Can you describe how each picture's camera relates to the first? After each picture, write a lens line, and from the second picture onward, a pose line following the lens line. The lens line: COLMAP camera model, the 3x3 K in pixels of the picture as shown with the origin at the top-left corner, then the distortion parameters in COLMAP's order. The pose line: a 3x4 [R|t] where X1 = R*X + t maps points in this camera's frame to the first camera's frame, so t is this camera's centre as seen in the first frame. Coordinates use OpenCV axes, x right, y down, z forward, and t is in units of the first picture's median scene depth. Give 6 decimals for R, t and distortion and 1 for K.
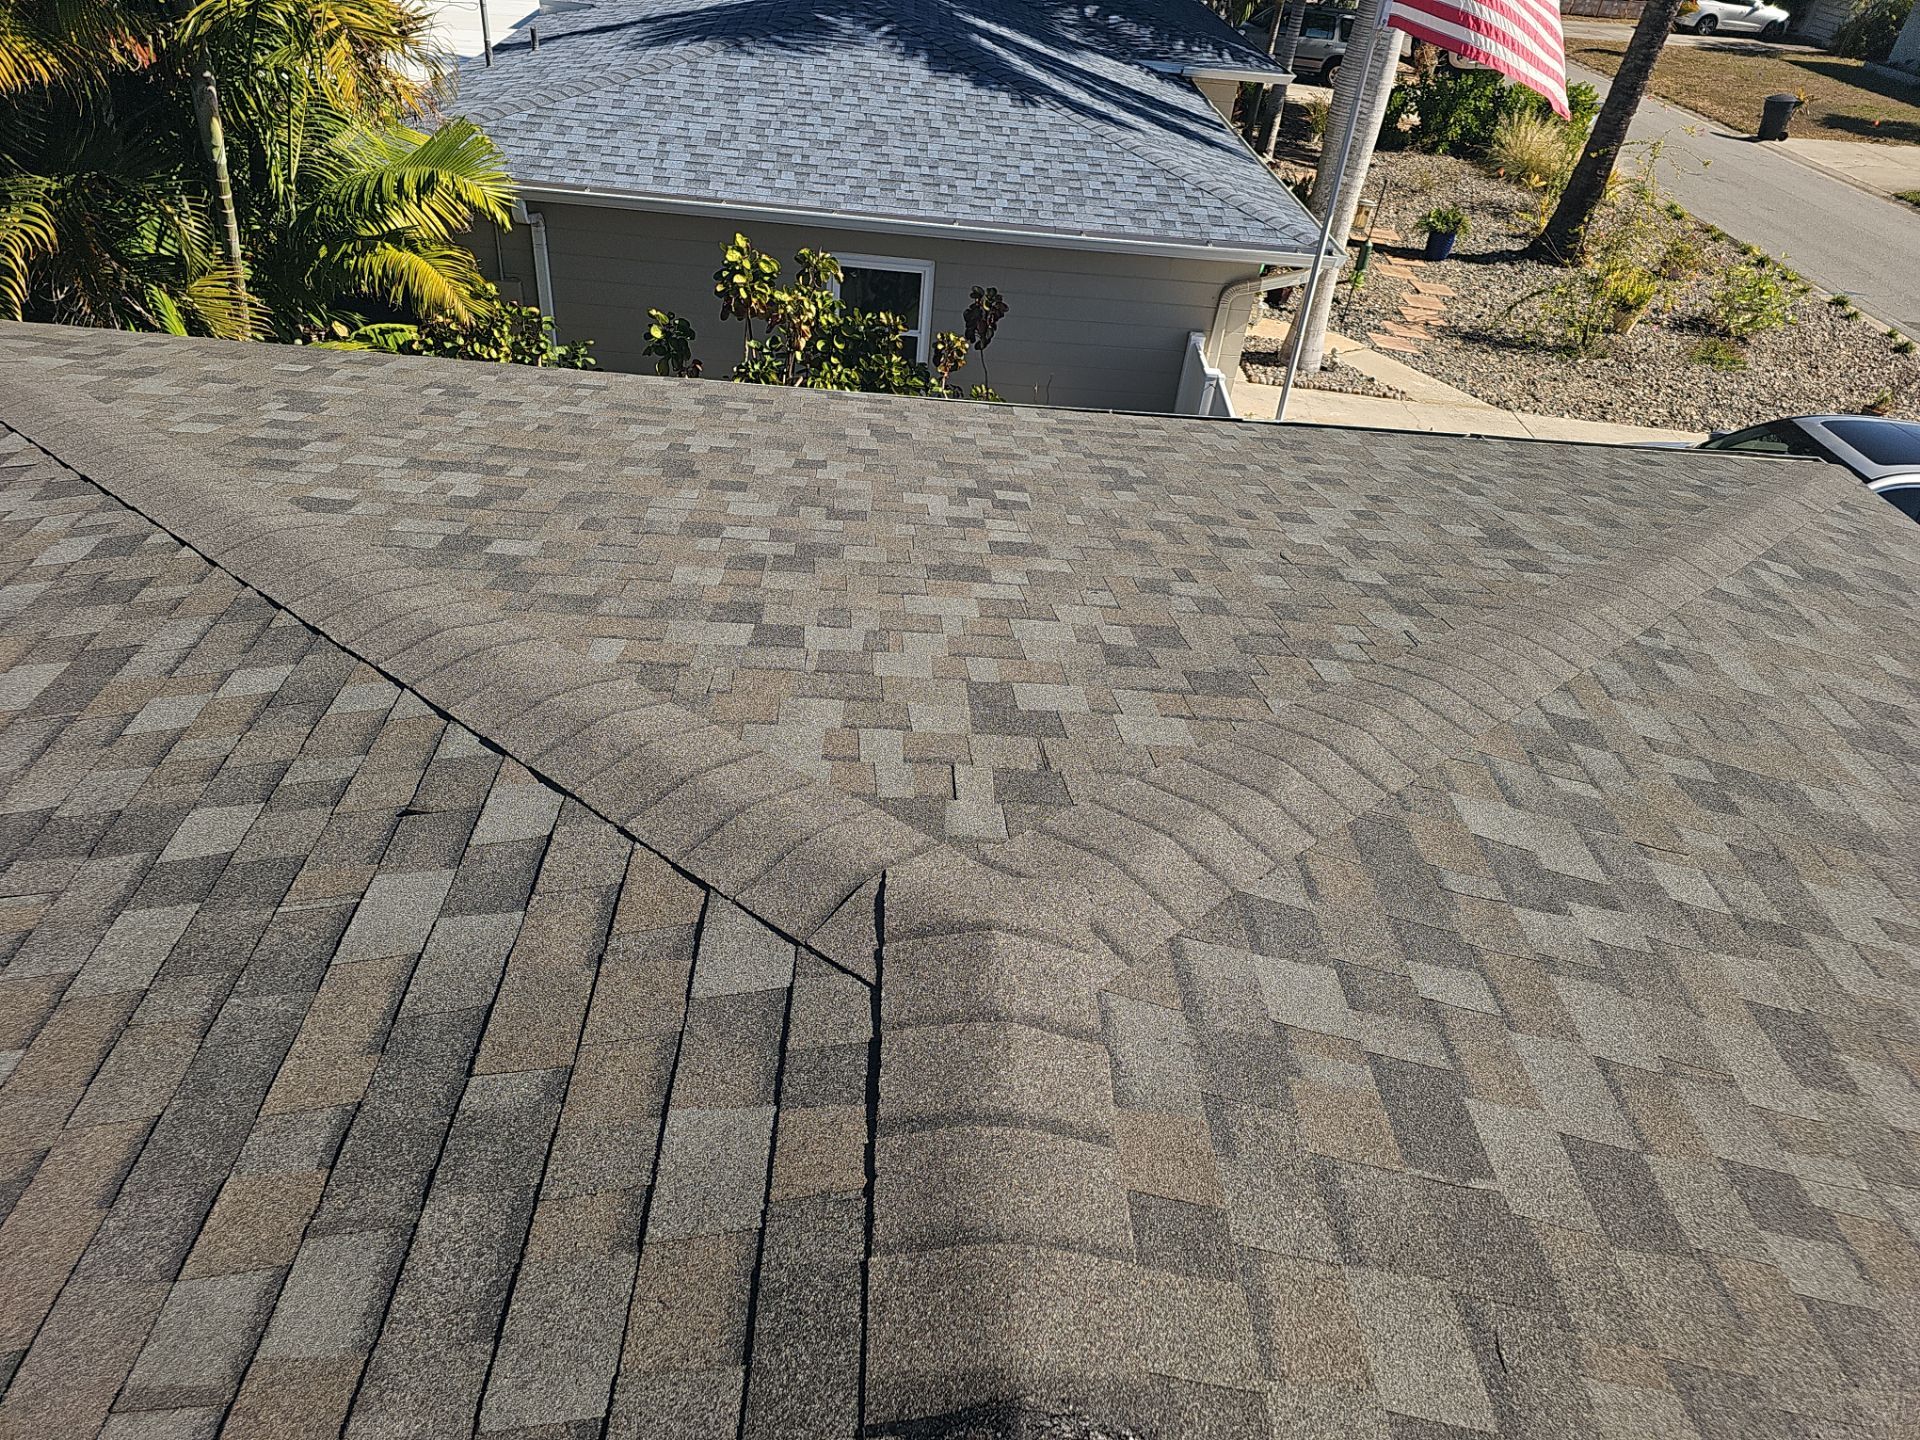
lens RADIAL K [[1276.6, 0, 970.8], [0, 1276.6, 722.0], [0, 0, 1]] dist [0.047834, -0.034582]
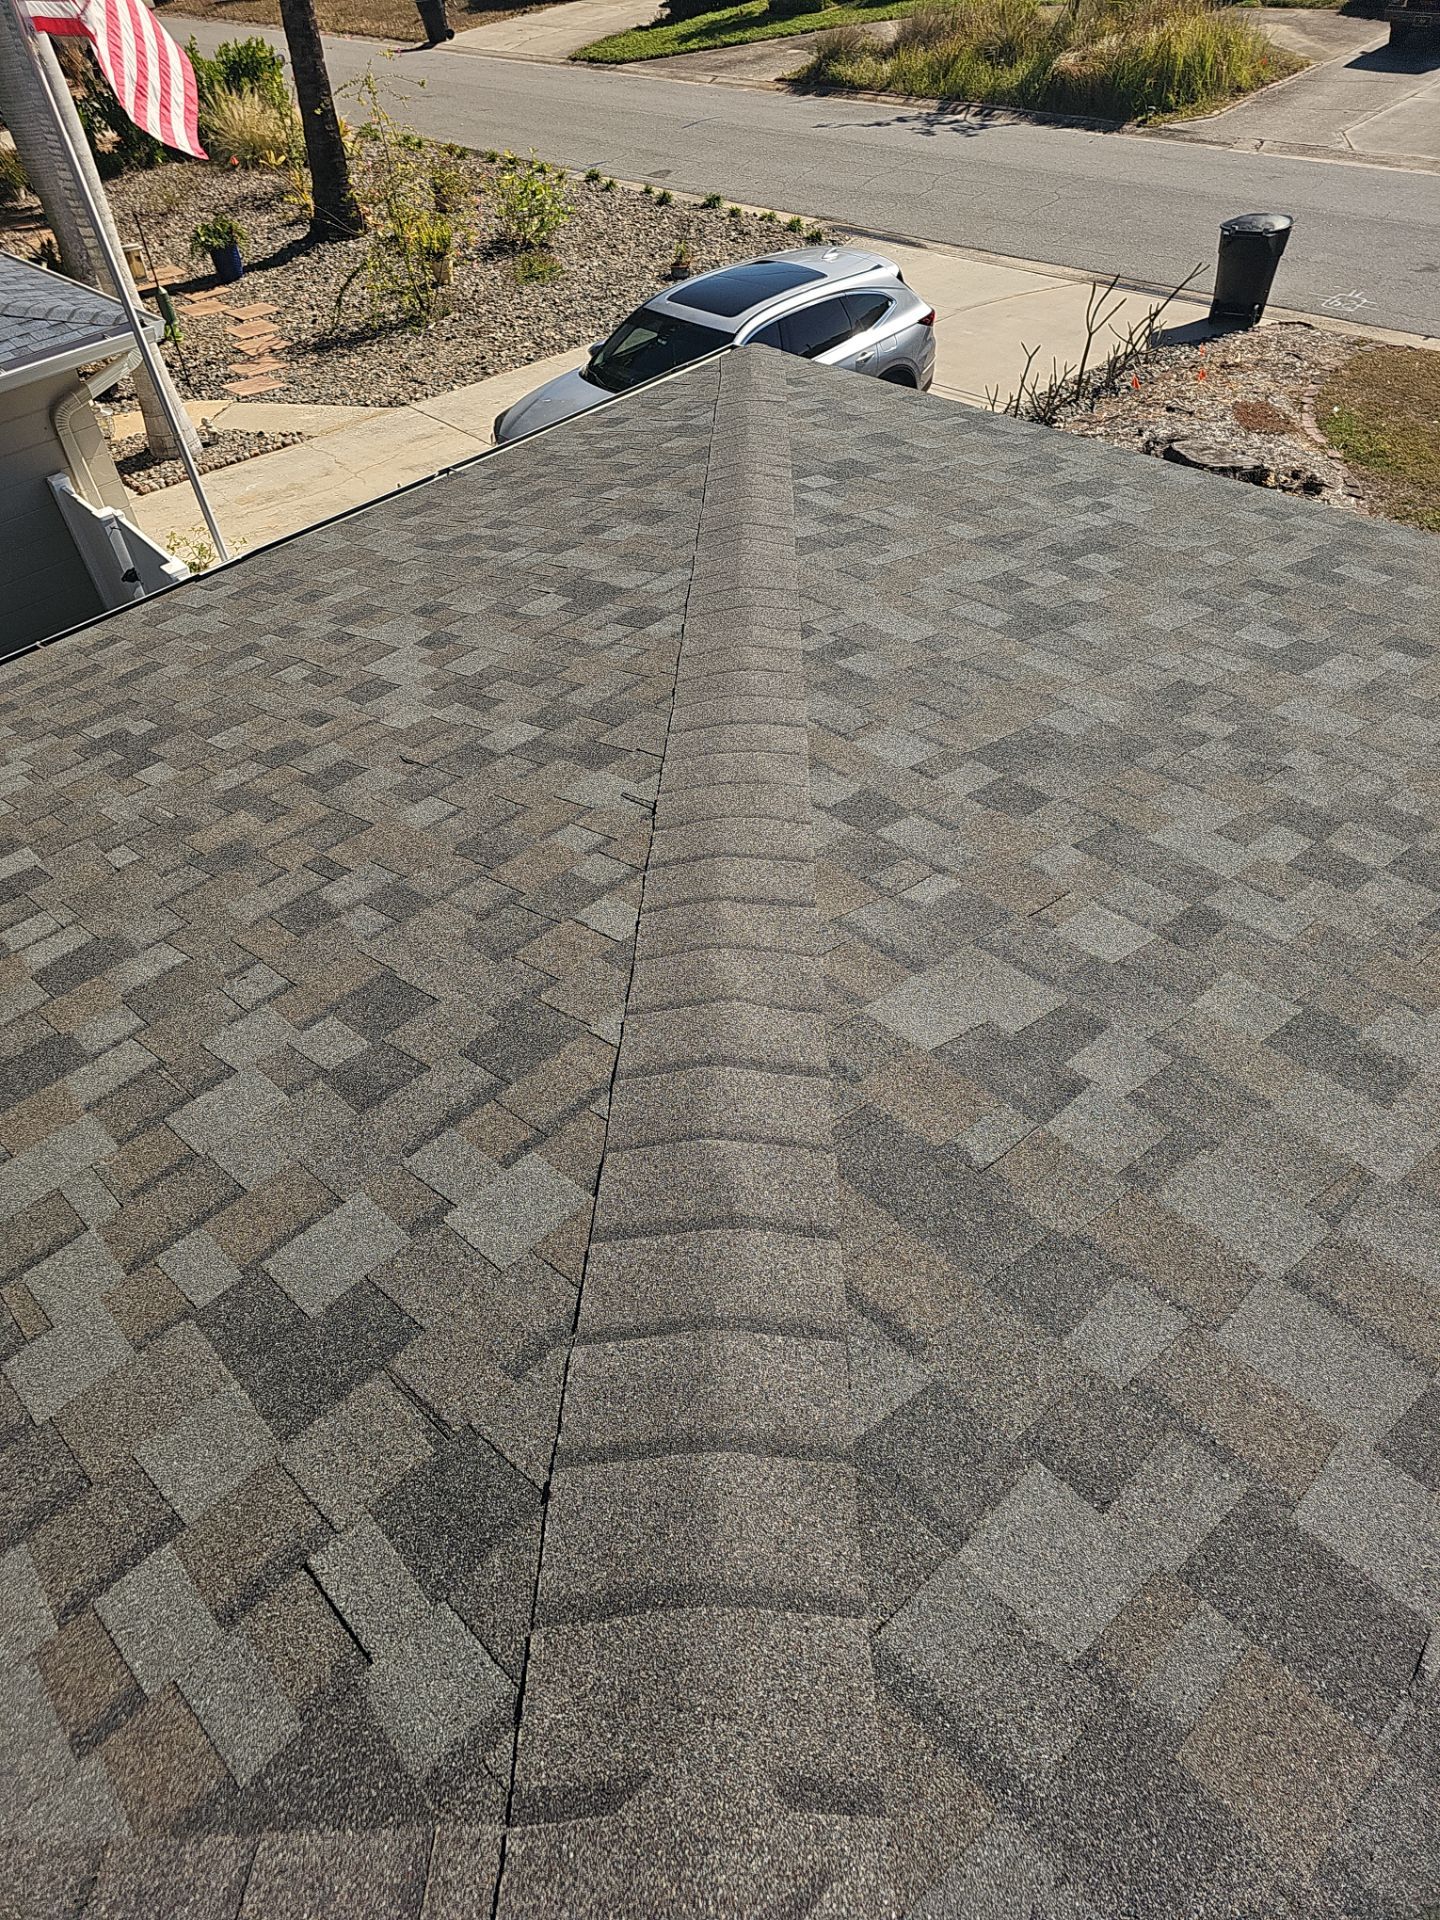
lens RADIAL K [[1276.6, 0, 720.0], [0, 1276.6, 960.0], [0, 0, 1]] dist [0.047834, -0.034582]
pose [[0.737223, -0.566957, 0.367507, 0.017449], [0.509128, 0.823741, 0.249479, -0.067051], [-0.444175, 0.003187, 0.895935, 0.122928]]
